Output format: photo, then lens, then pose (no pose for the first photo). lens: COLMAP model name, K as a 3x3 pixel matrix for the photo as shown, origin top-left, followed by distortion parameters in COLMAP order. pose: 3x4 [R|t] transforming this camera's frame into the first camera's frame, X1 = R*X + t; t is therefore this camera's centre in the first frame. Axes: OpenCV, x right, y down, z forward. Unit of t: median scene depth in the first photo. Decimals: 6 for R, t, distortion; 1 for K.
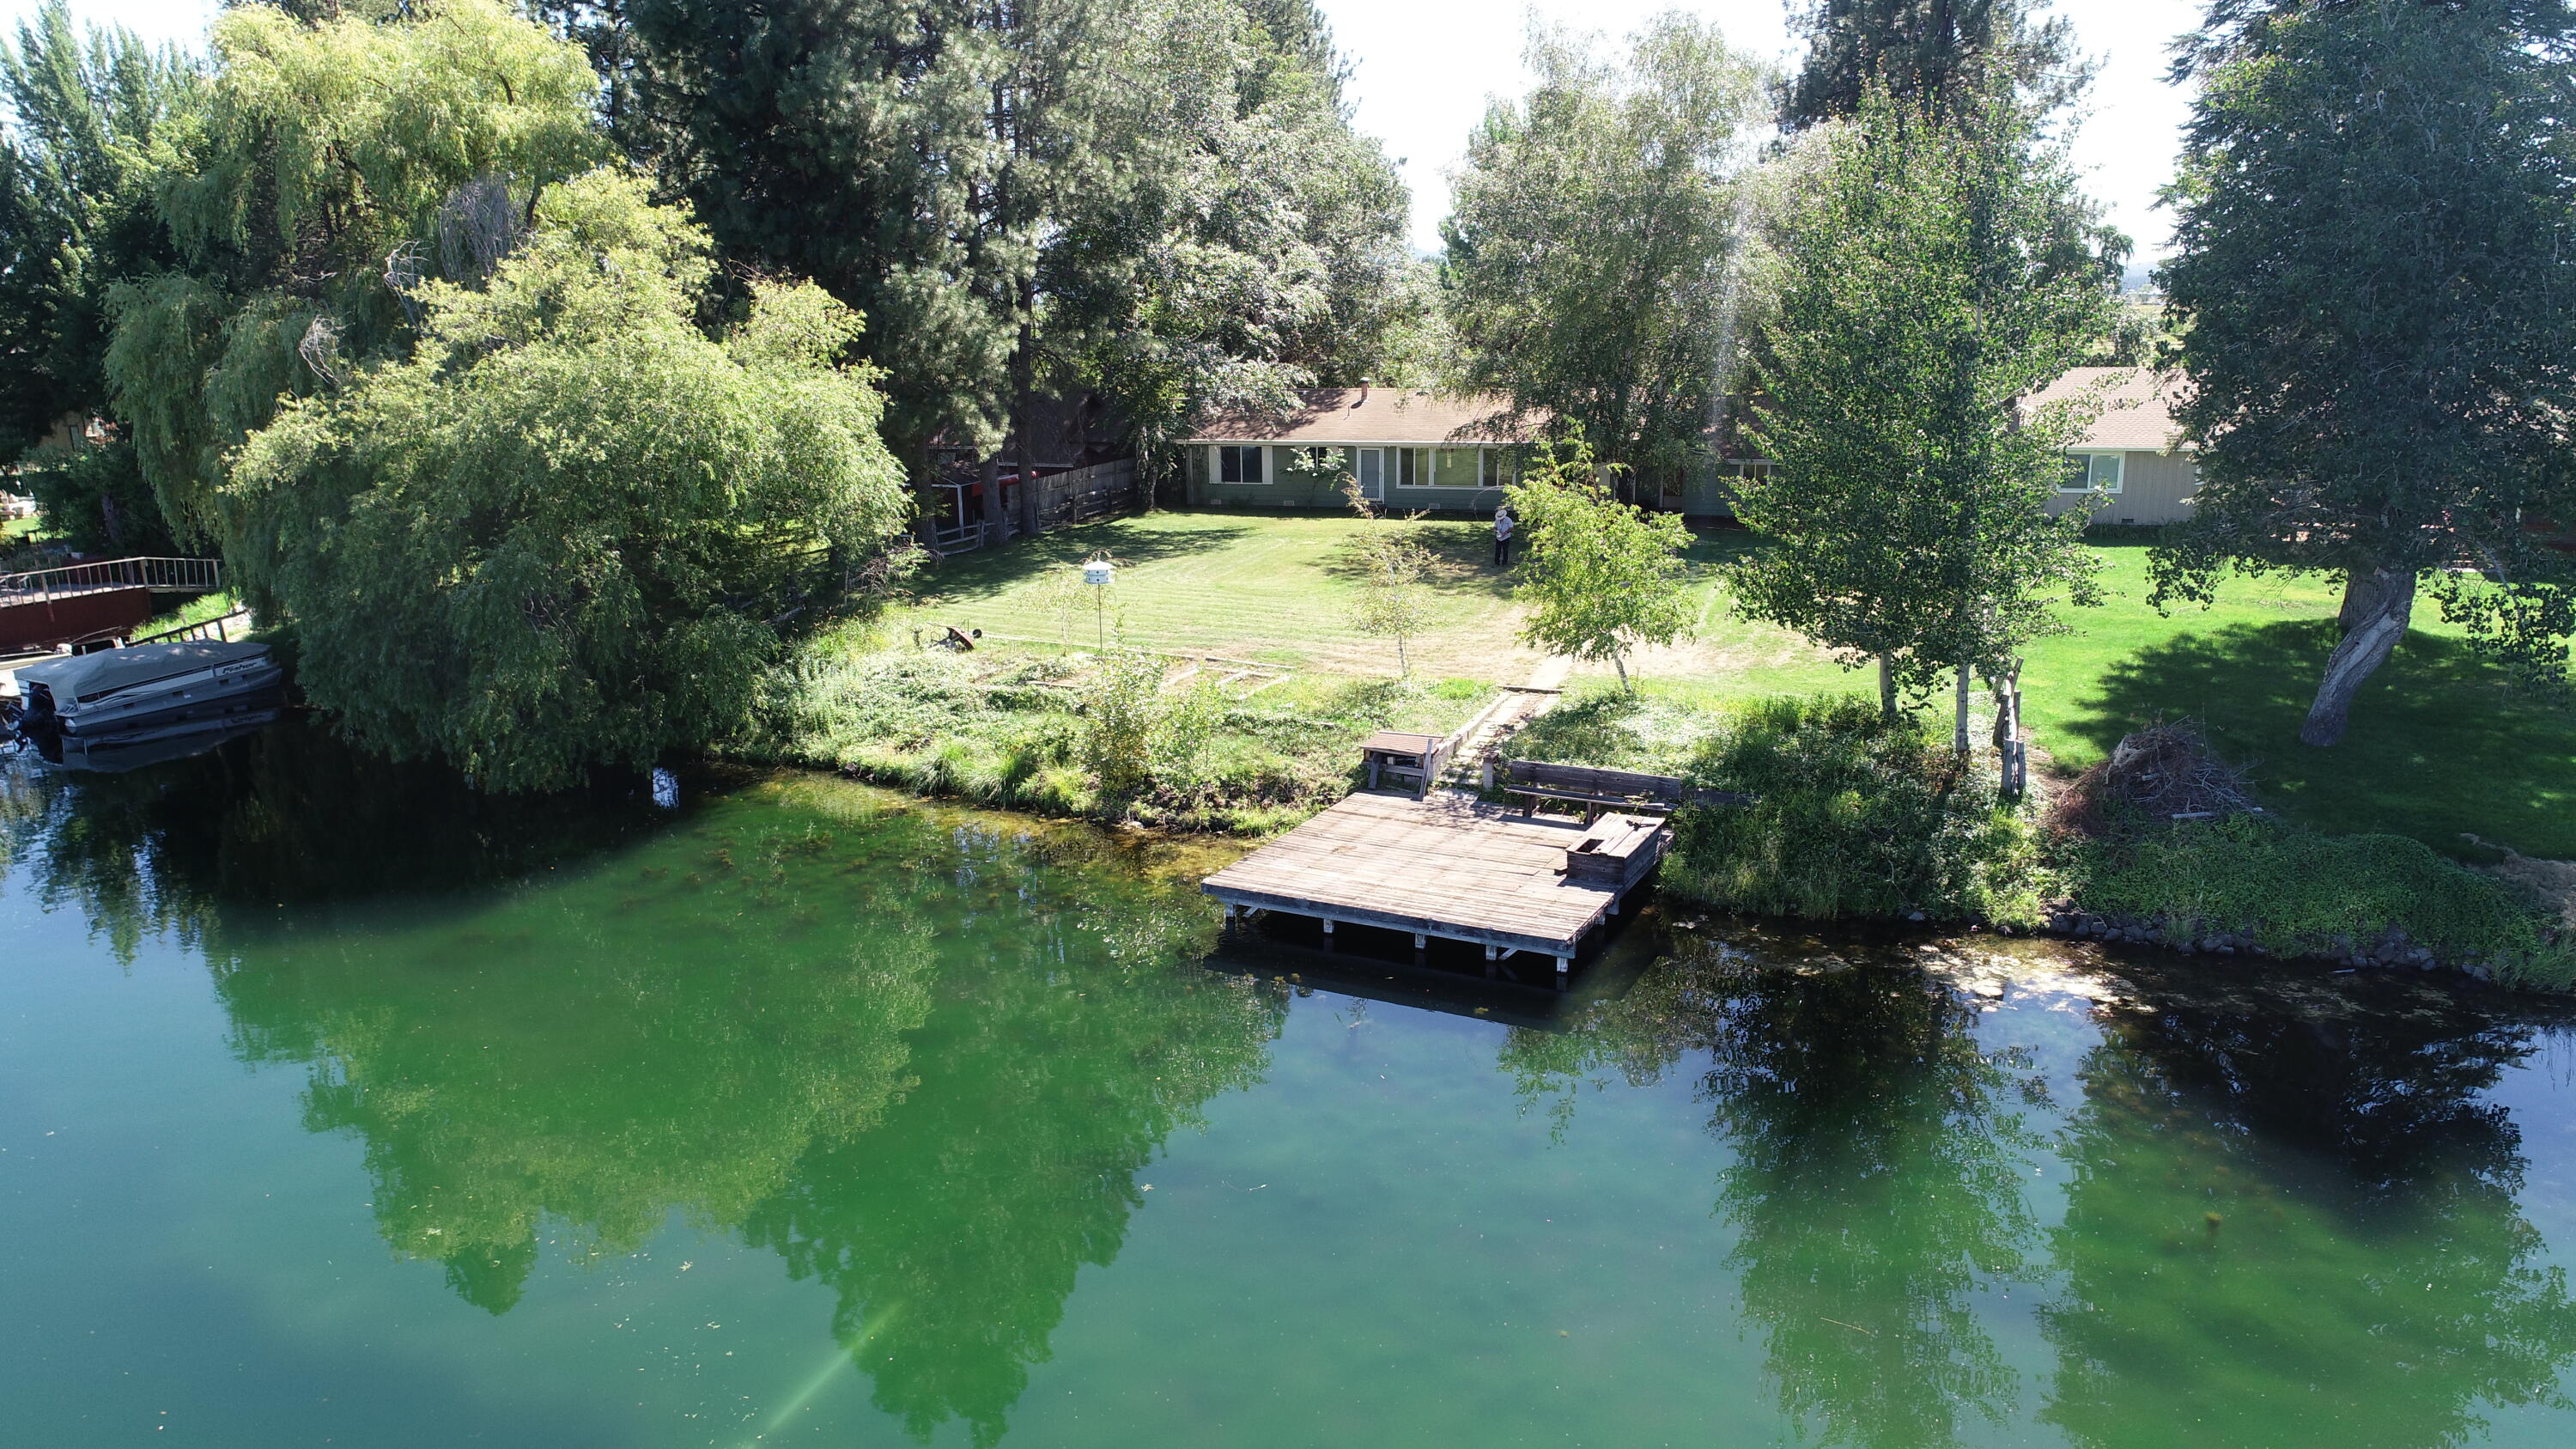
lens RADIAL K [[1756.0, 0, 1301.9], [0, 1756.0, 727.9], [0, 0, 1]] dist [0.004175, -0.003230]
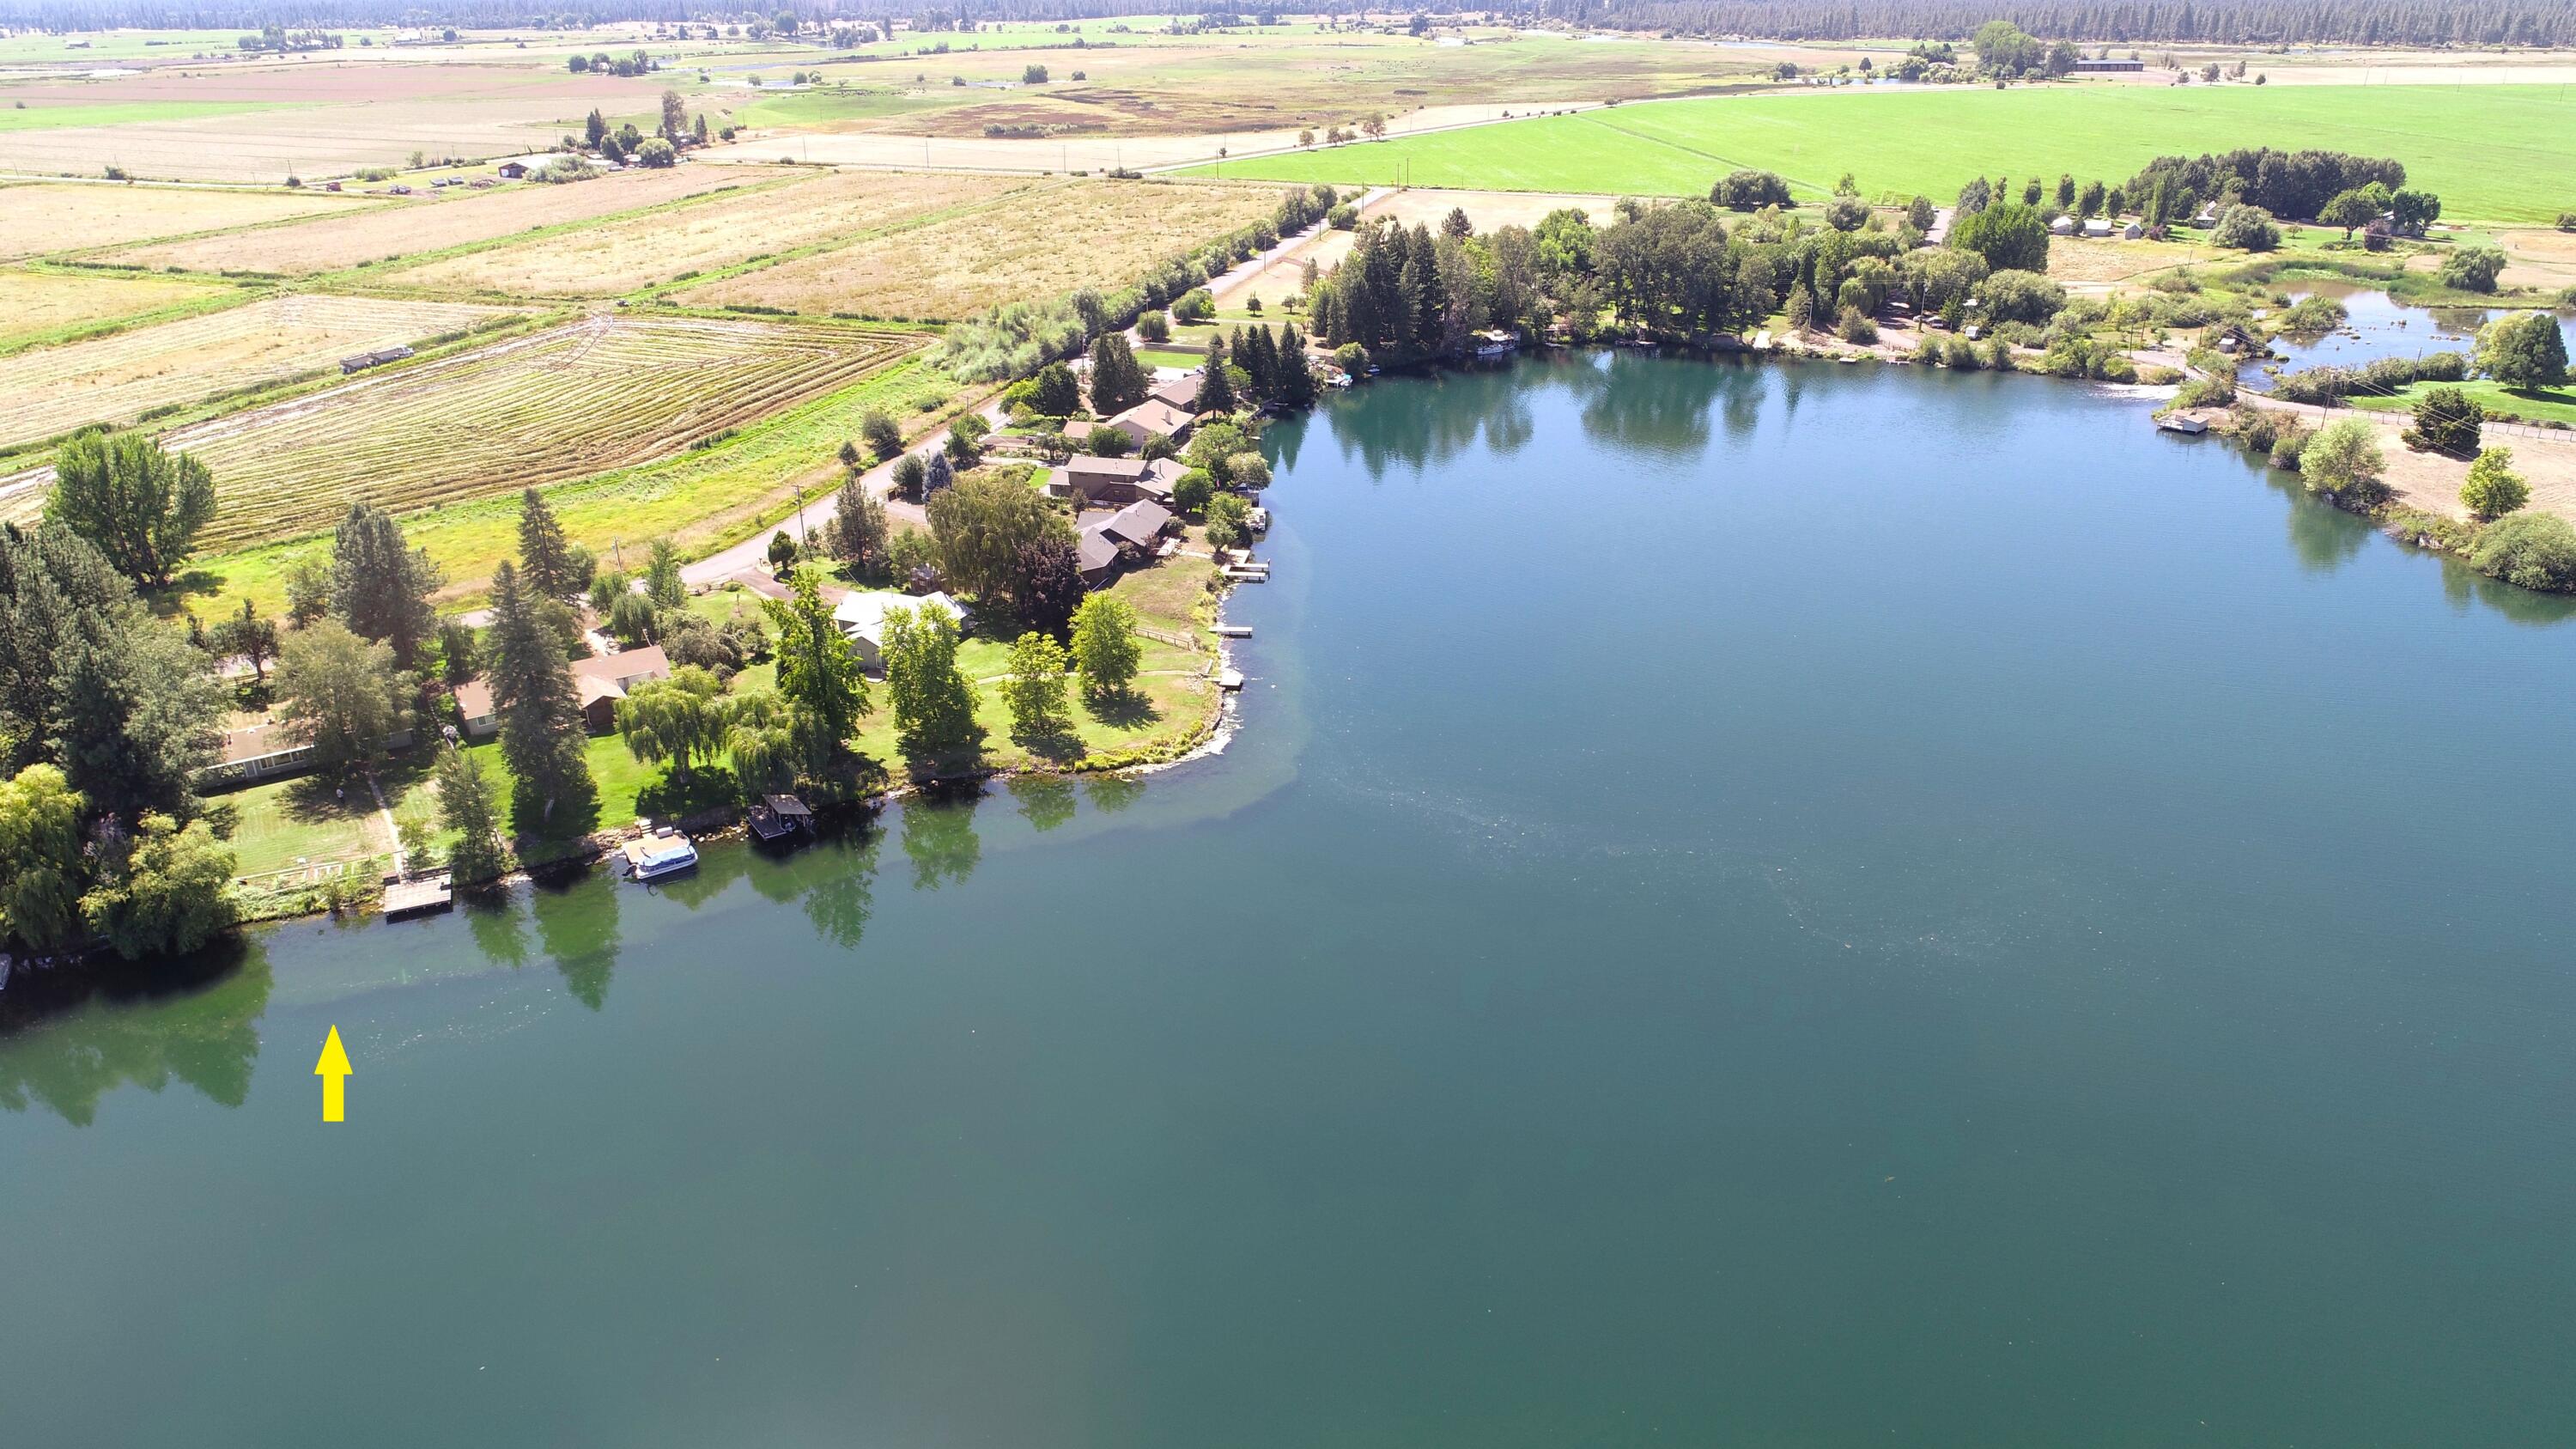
lens RADIAL K [[1732.5, 0, 1285.4], [0, 1732.5, 725.1], [0, 0, 1]] dist [-0.003790, 0.003143]
pose [[0.644011, -0.301916, 0.702920, -1.667696], [0.195000, 0.953265, 0.230784, -1.055787], [-0.739746, -0.011558, 0.672786, -4.335933]]
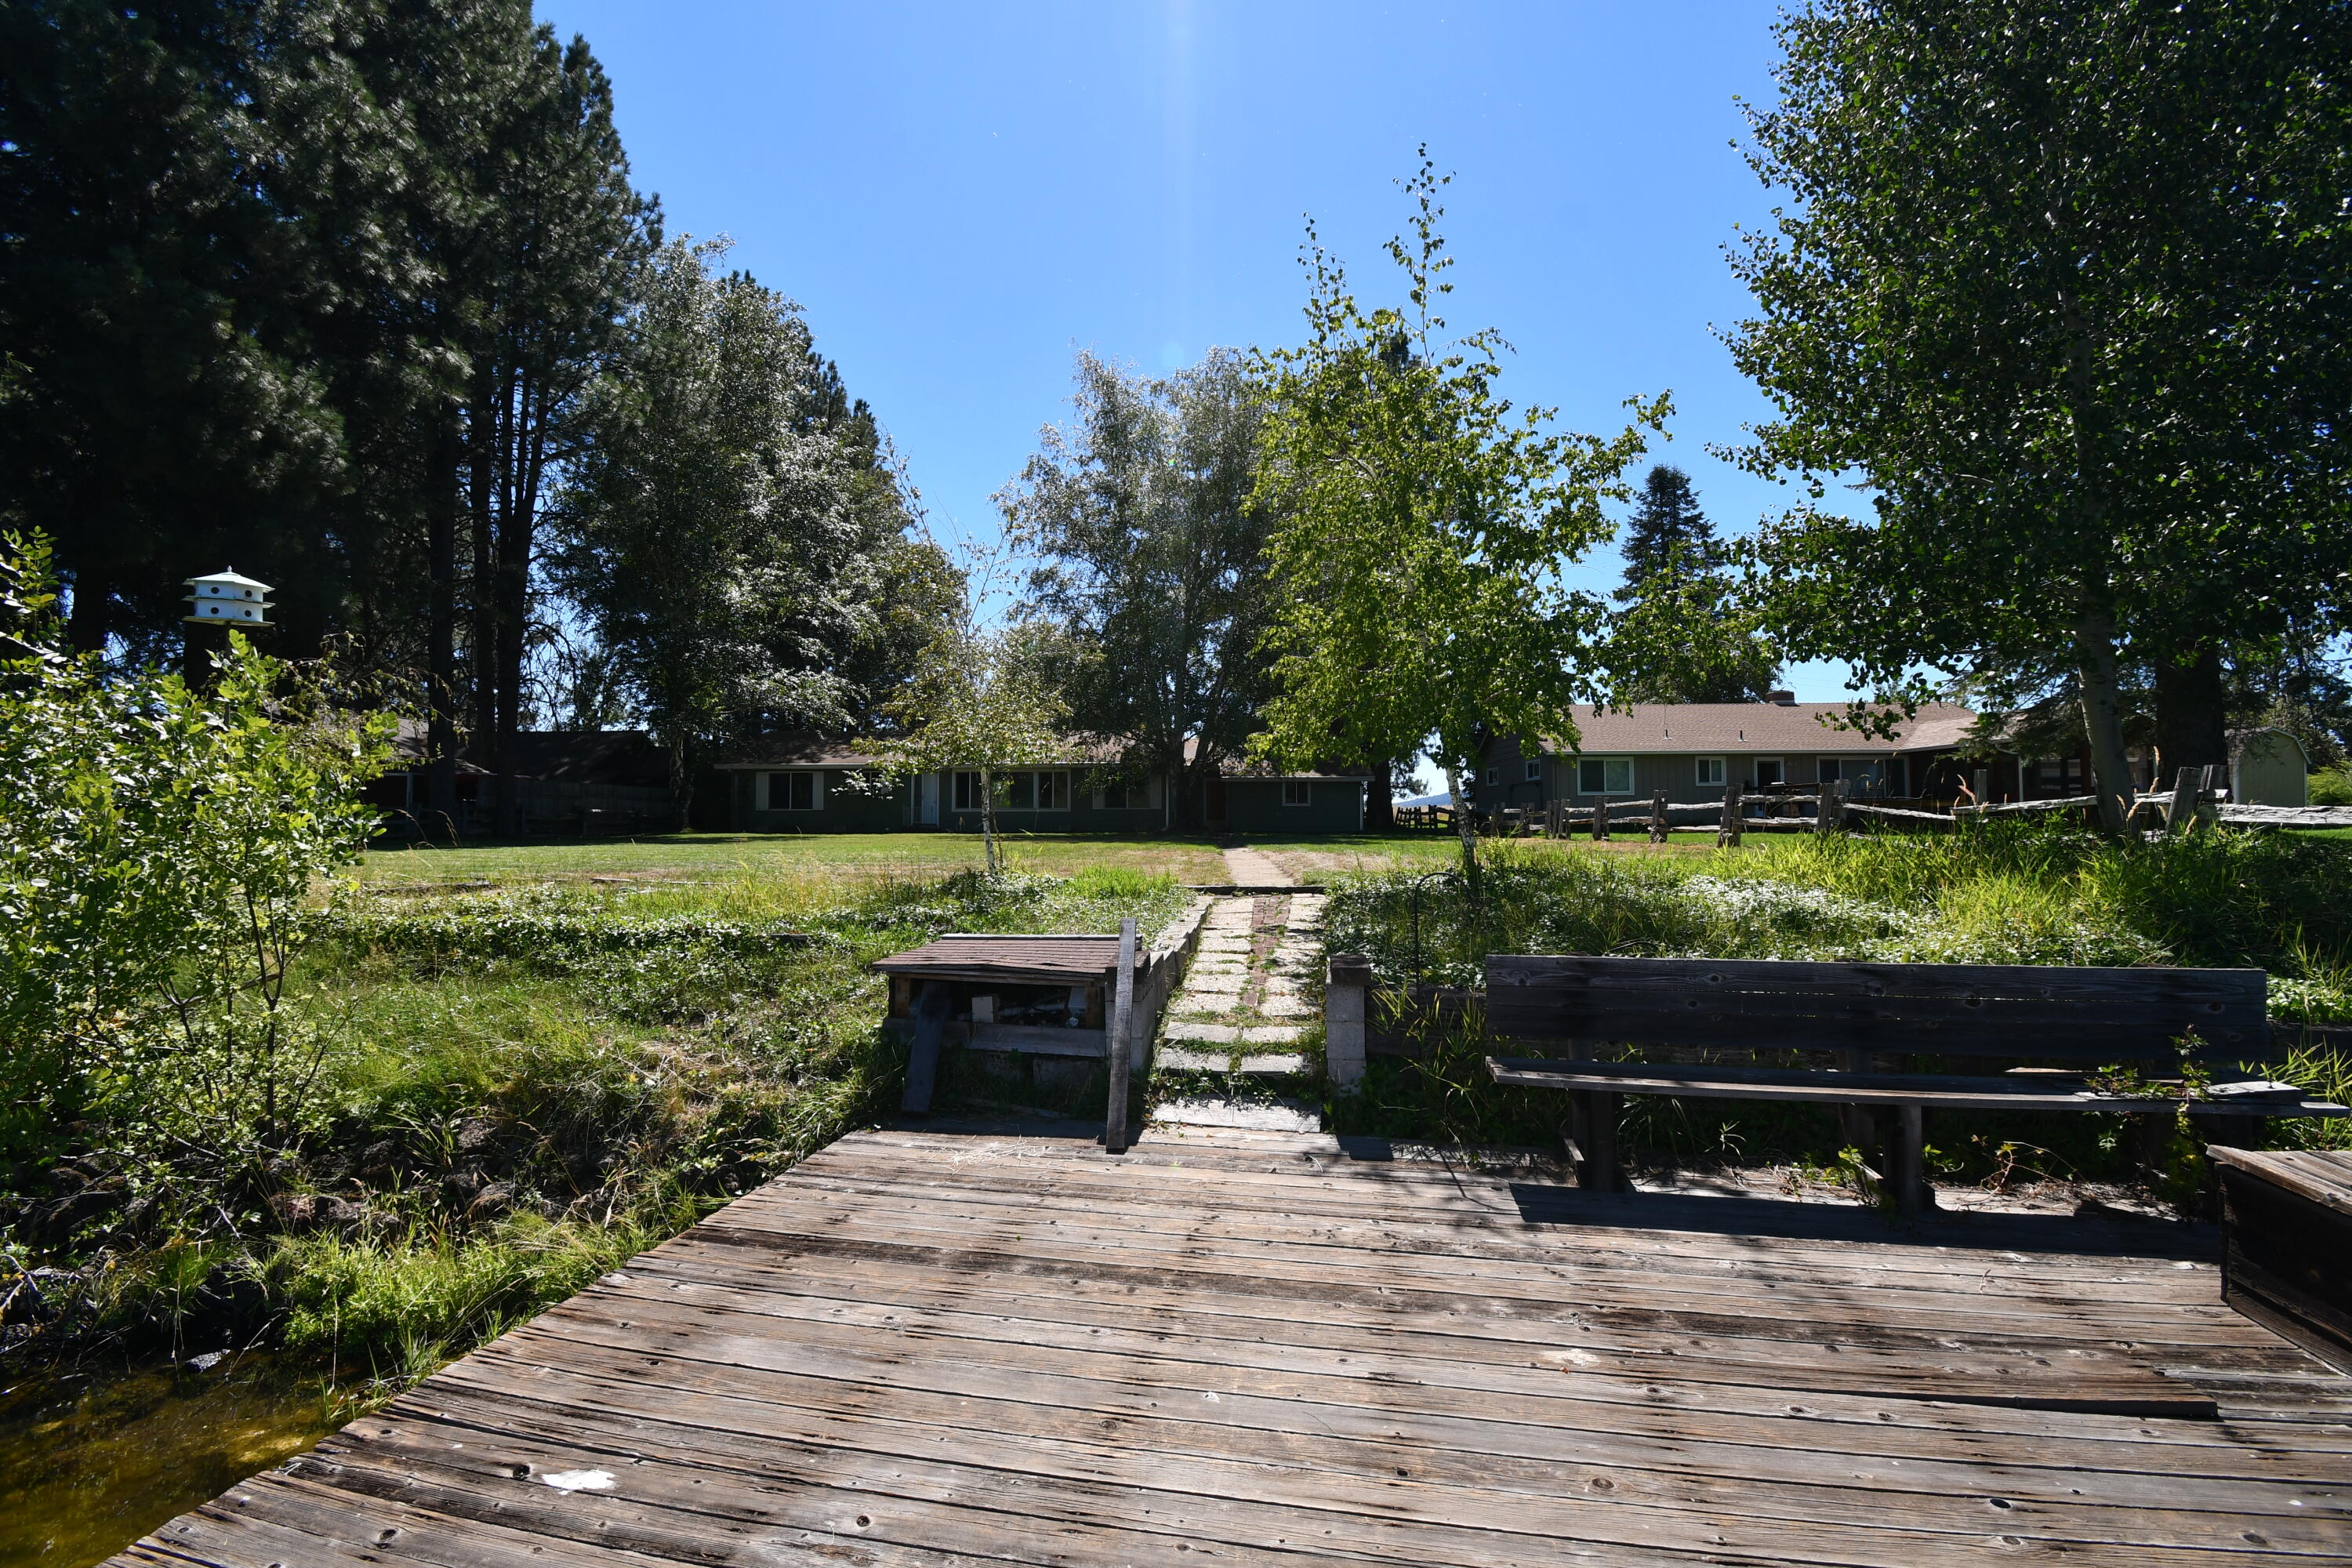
lens RADIAL K [[1020.2, 0, 1174.7], [0, 1020.2, 782.1], [0, 0, 1]] dist [-0.022591, -0.007040]
pose [[0.962179, 0.018734, 0.271772, 0.032847], [0.059408, 0.959191, -0.276448, 0.029344], [-0.265860, 0.282138, 0.921801, 0.784001]]
